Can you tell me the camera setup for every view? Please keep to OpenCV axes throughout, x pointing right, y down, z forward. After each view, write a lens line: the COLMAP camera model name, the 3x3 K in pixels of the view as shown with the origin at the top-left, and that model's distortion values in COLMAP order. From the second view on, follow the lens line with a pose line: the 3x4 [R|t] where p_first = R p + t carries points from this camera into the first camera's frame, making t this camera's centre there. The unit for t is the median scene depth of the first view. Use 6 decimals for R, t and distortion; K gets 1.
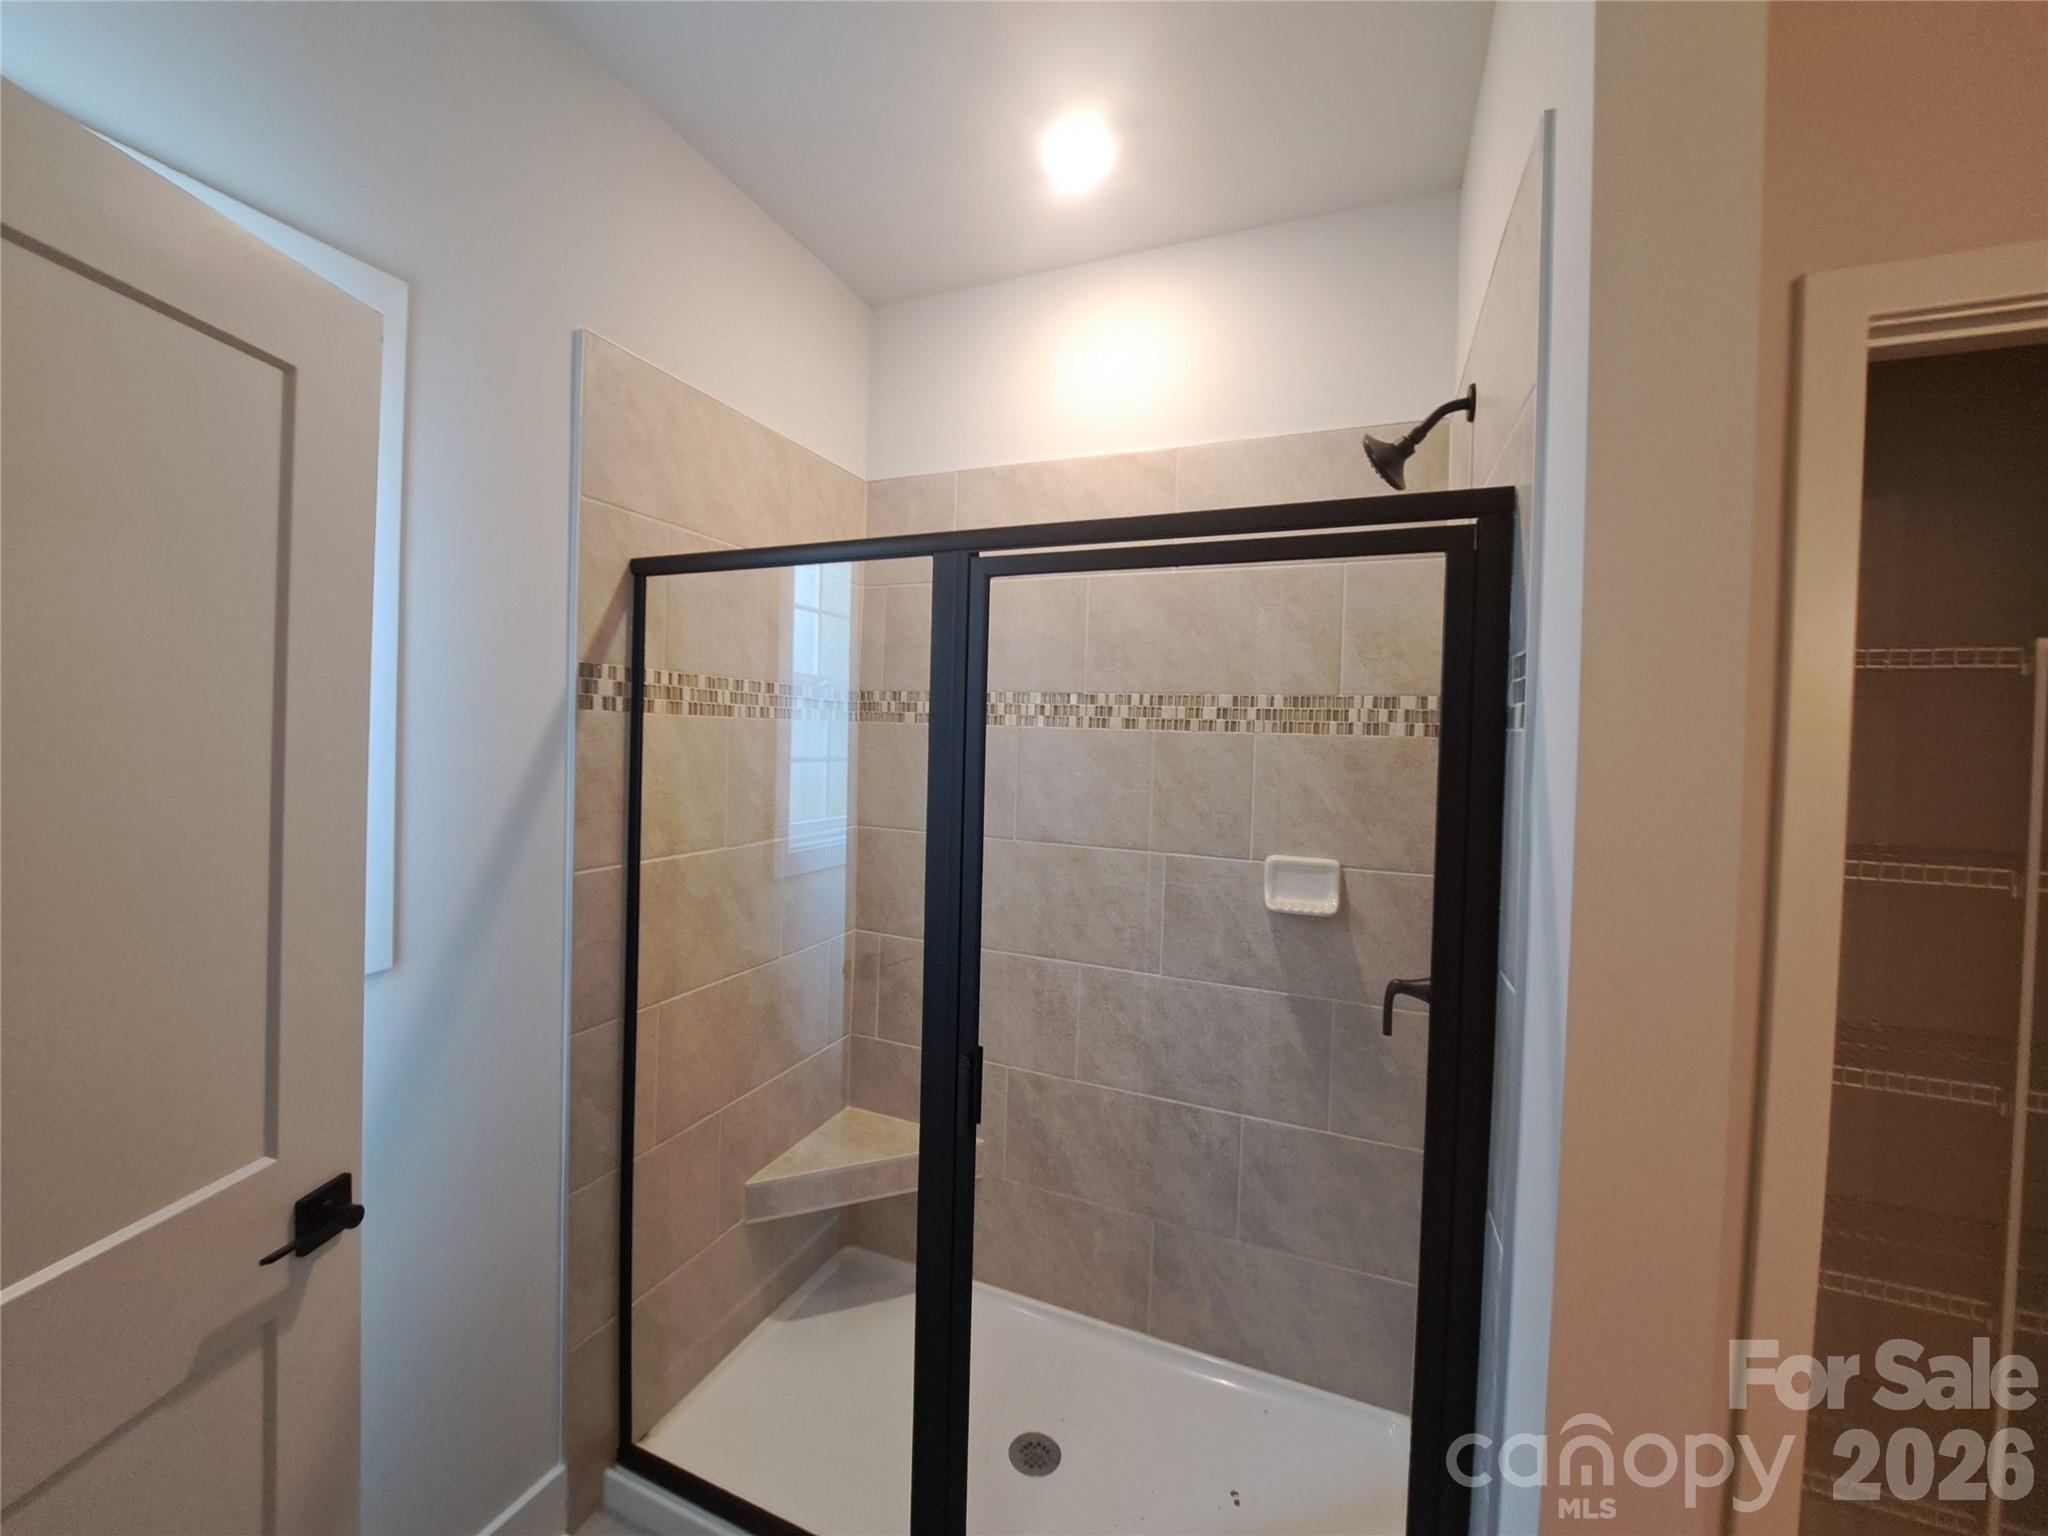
lens RADIAL K [[826.6, 0, 1014.4], [0, 826.6, 754.6], [0, 0, 1]] dist [-0.003983, -0.001023]
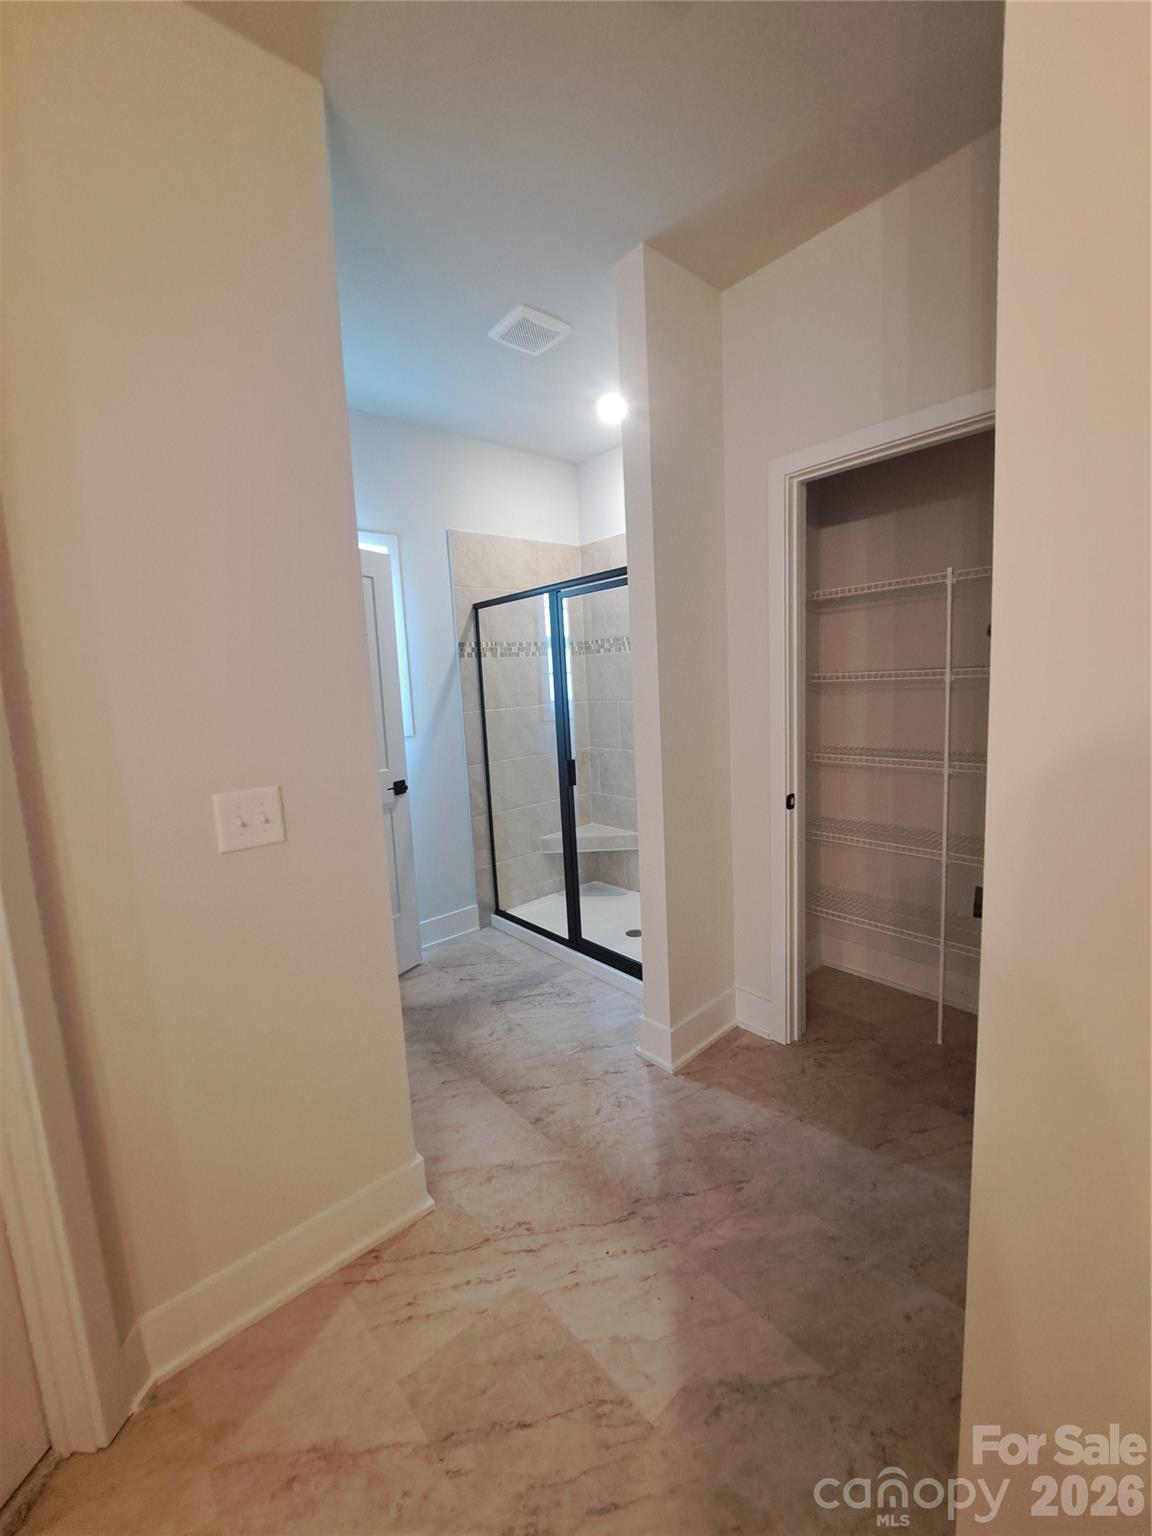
lens RADIAL K [[620.0, 0, 584.5], [0, 620.0, 763.8], [0, 0, 1]] dist [-0.003983, -0.001023]
pose [[0.899167, 0.004653, -0.437580, 0.820957], [0.054129, 0.991082, 0.121765, 0.072673], [0.434244, -0.133173, 0.890897, -0.820766]]
